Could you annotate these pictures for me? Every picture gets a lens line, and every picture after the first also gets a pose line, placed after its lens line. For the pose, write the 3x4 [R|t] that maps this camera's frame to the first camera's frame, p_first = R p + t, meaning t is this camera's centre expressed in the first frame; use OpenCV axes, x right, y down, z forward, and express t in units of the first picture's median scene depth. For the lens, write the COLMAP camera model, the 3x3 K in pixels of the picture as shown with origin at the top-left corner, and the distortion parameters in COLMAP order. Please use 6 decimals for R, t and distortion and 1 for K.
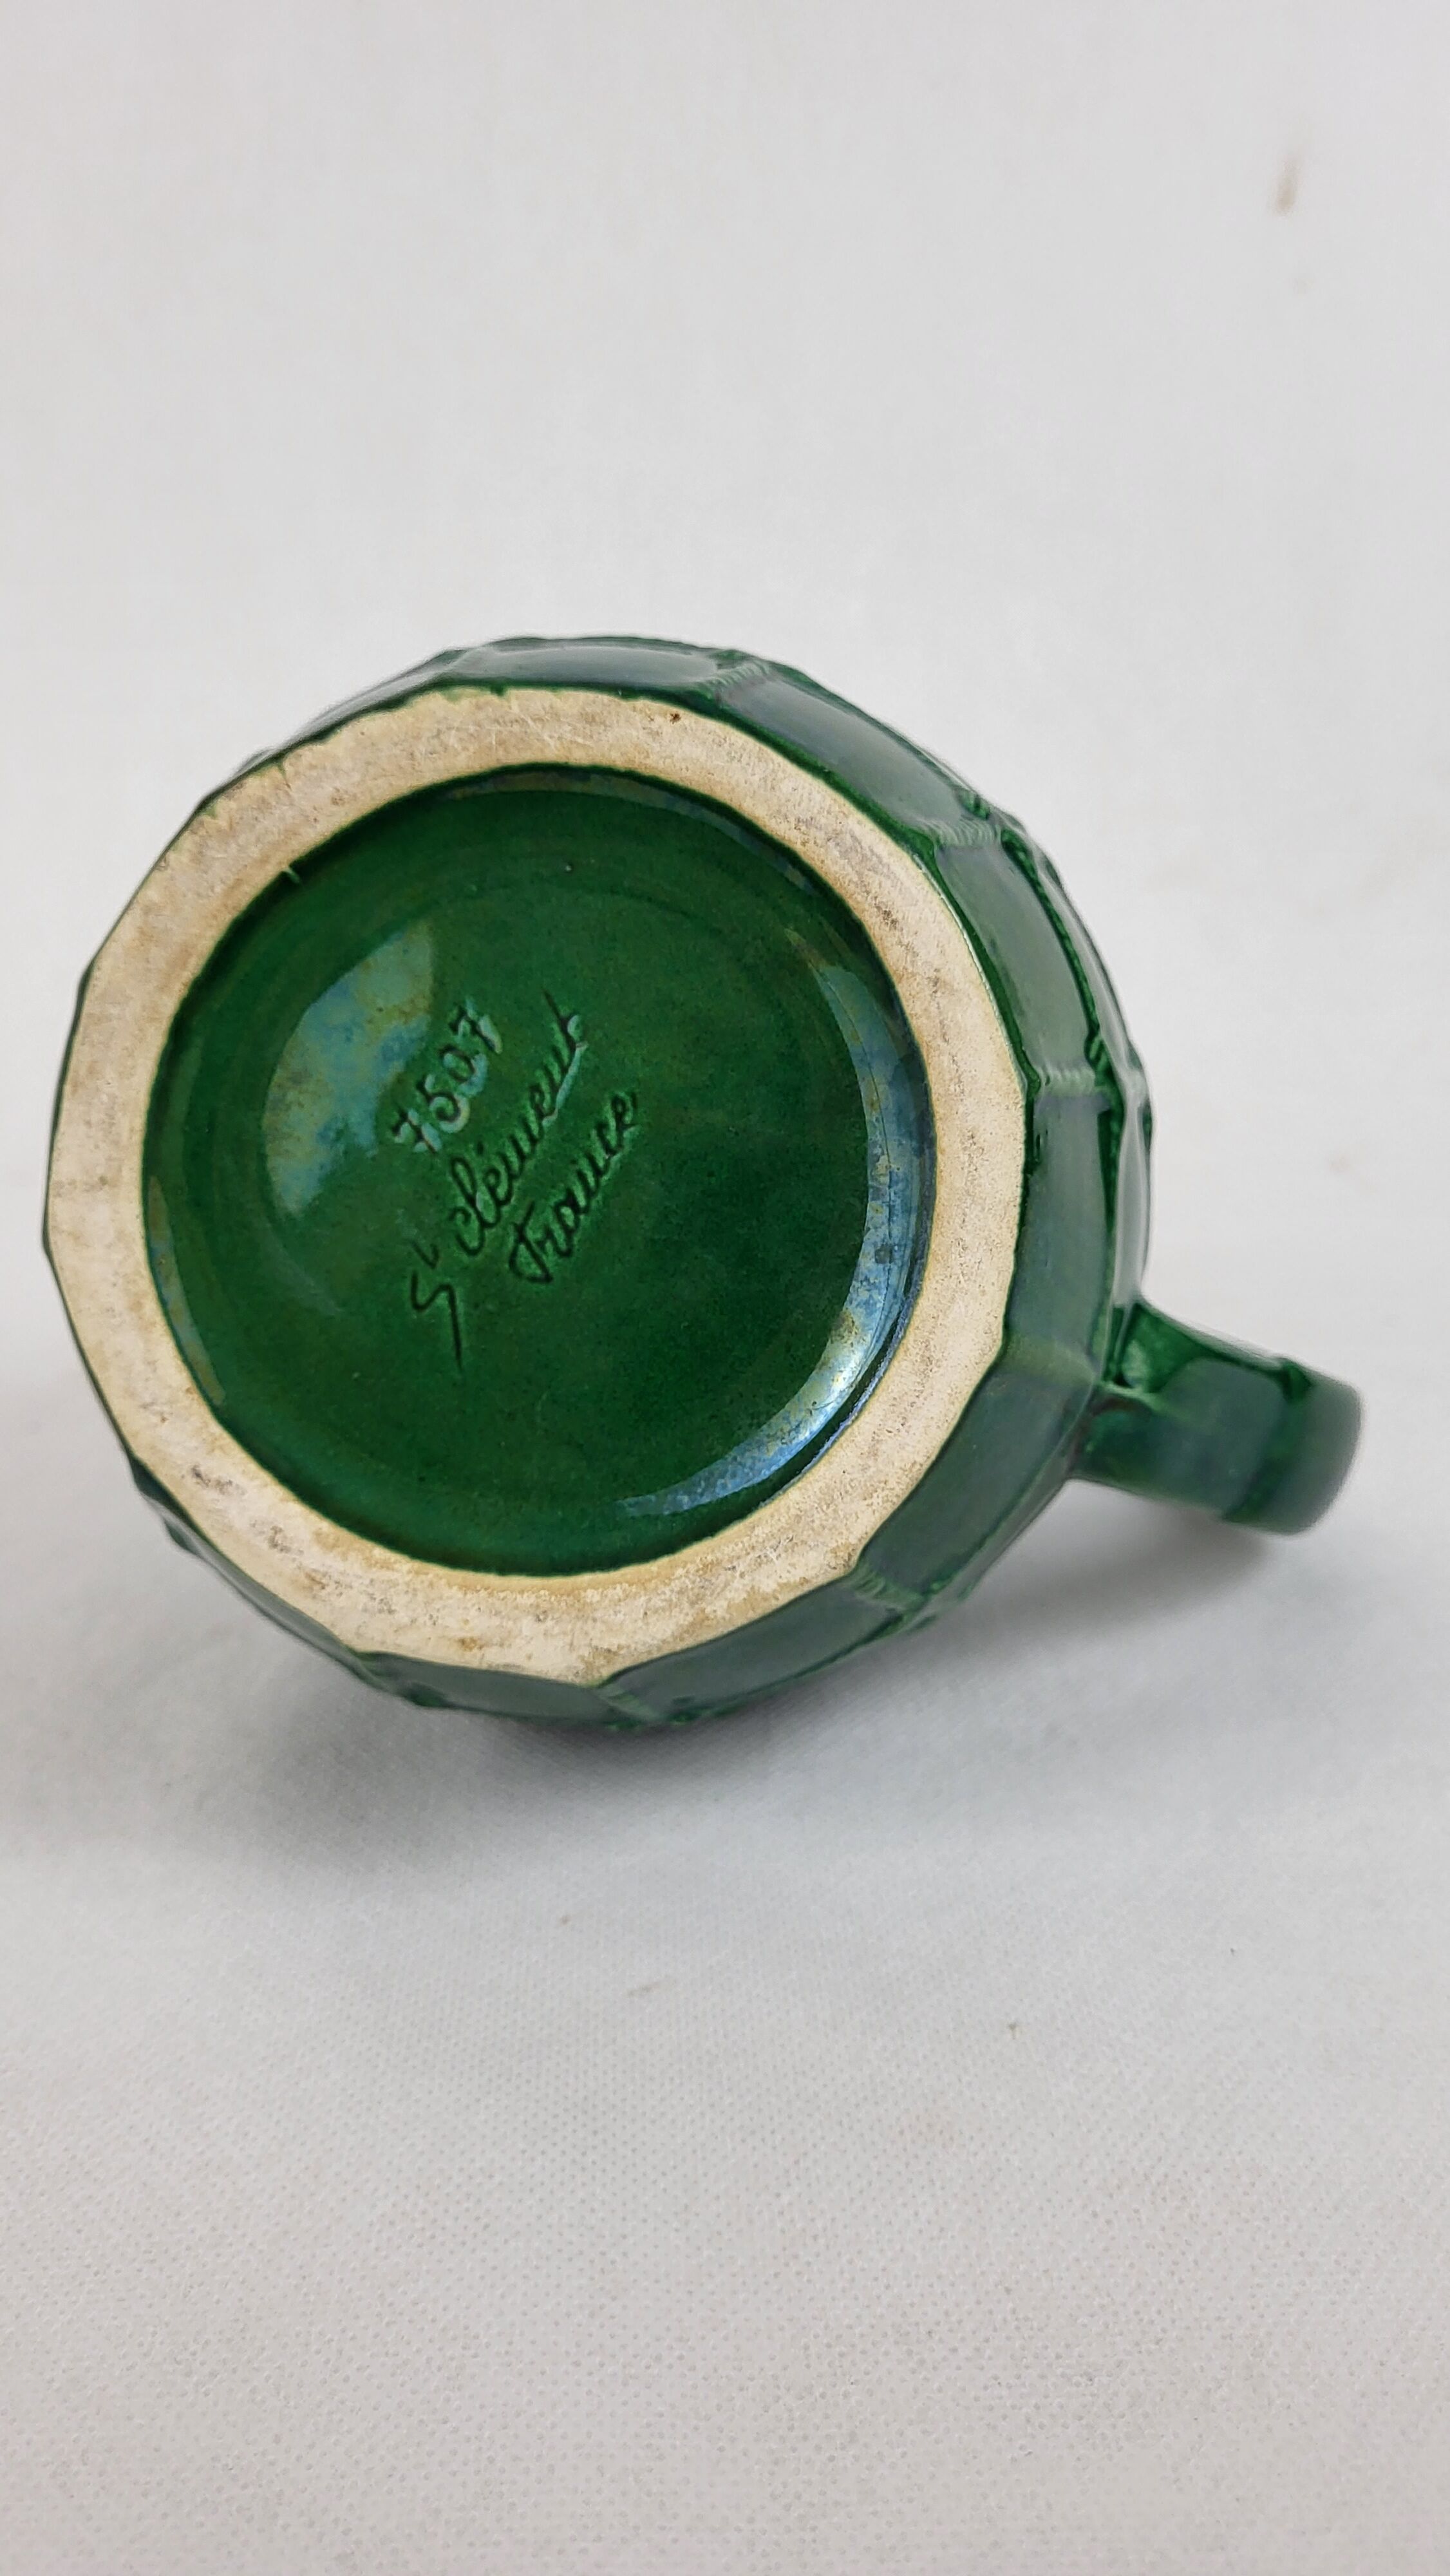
lens RADIAL K [[2032.8, 0, 723.1], [0, 2032.8, 1277.0], [0, 0, 1]] dist [-0.056277, 0.014049]
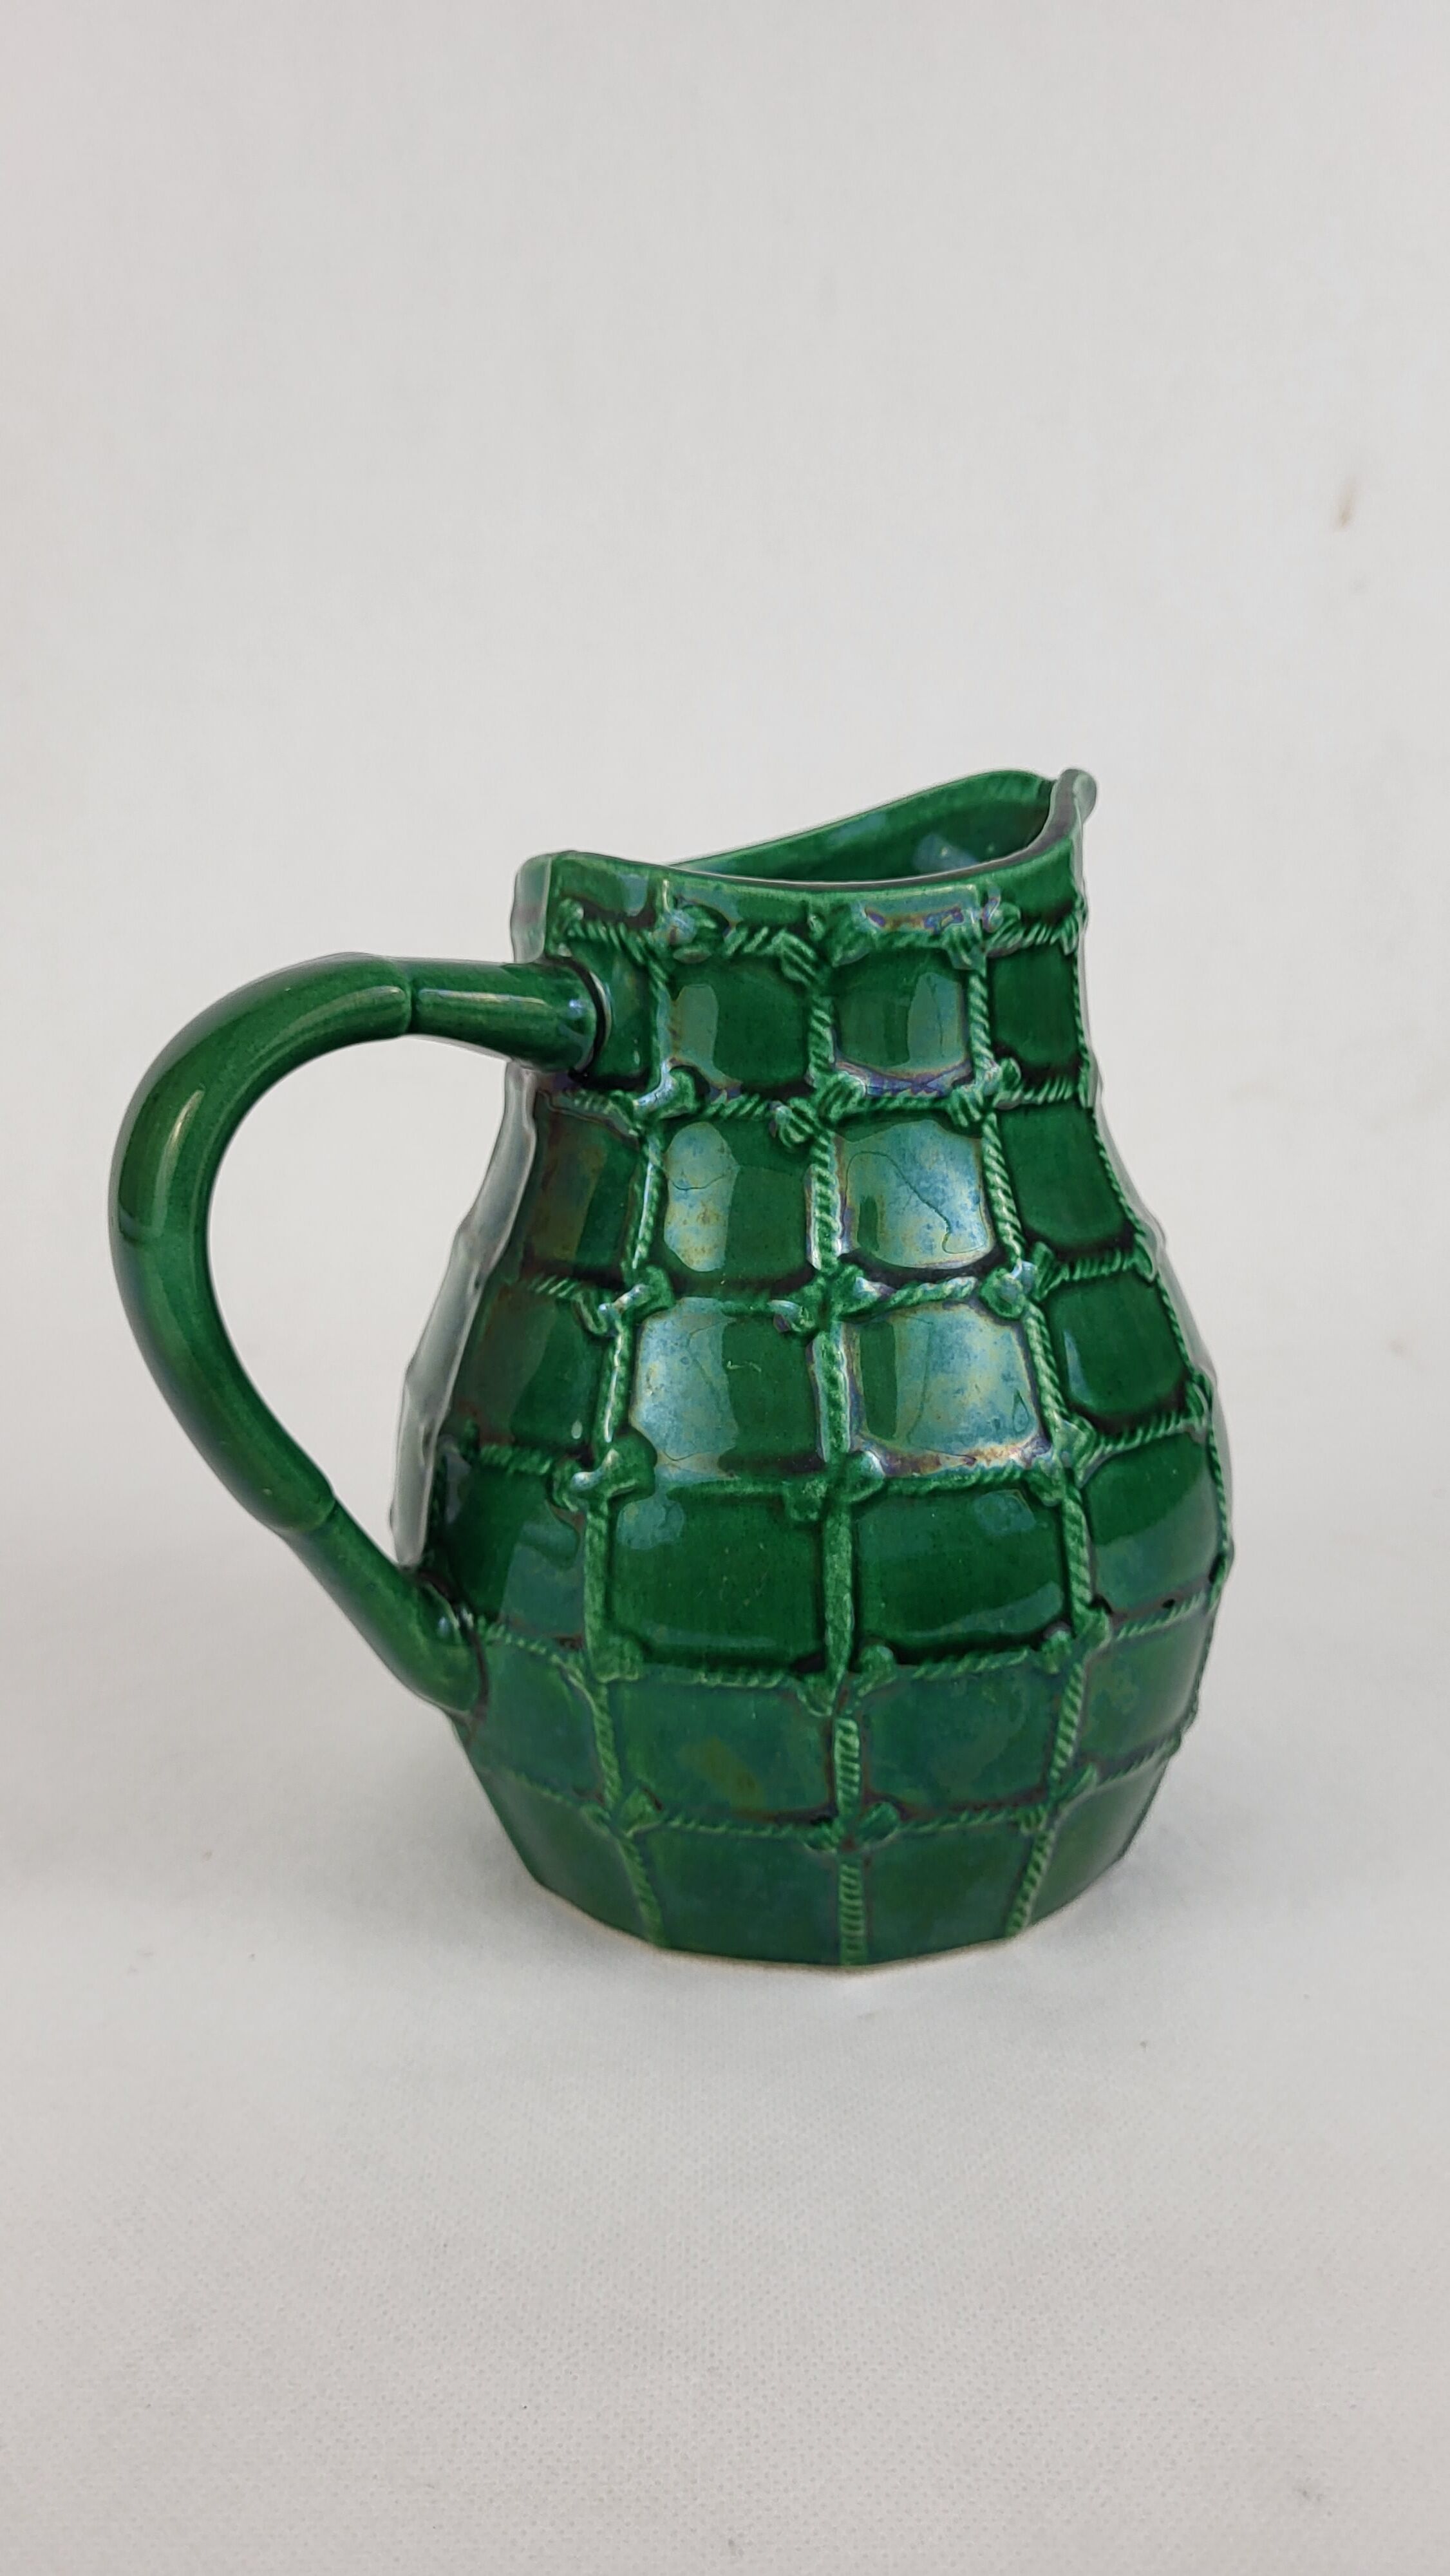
lens RADIAL K [[2032.8, 0, 723.0], [0, 2032.8, 1287.5], [0, 0, 1]] dist [-0.056277, 0.014049]
pose [[0.999473, 0.007104, -0.031679, -0.116489], [-0.008757, 0.998590, -0.052359, -0.075288], [0.031262, 0.052608, 0.998126, -0.453911]]
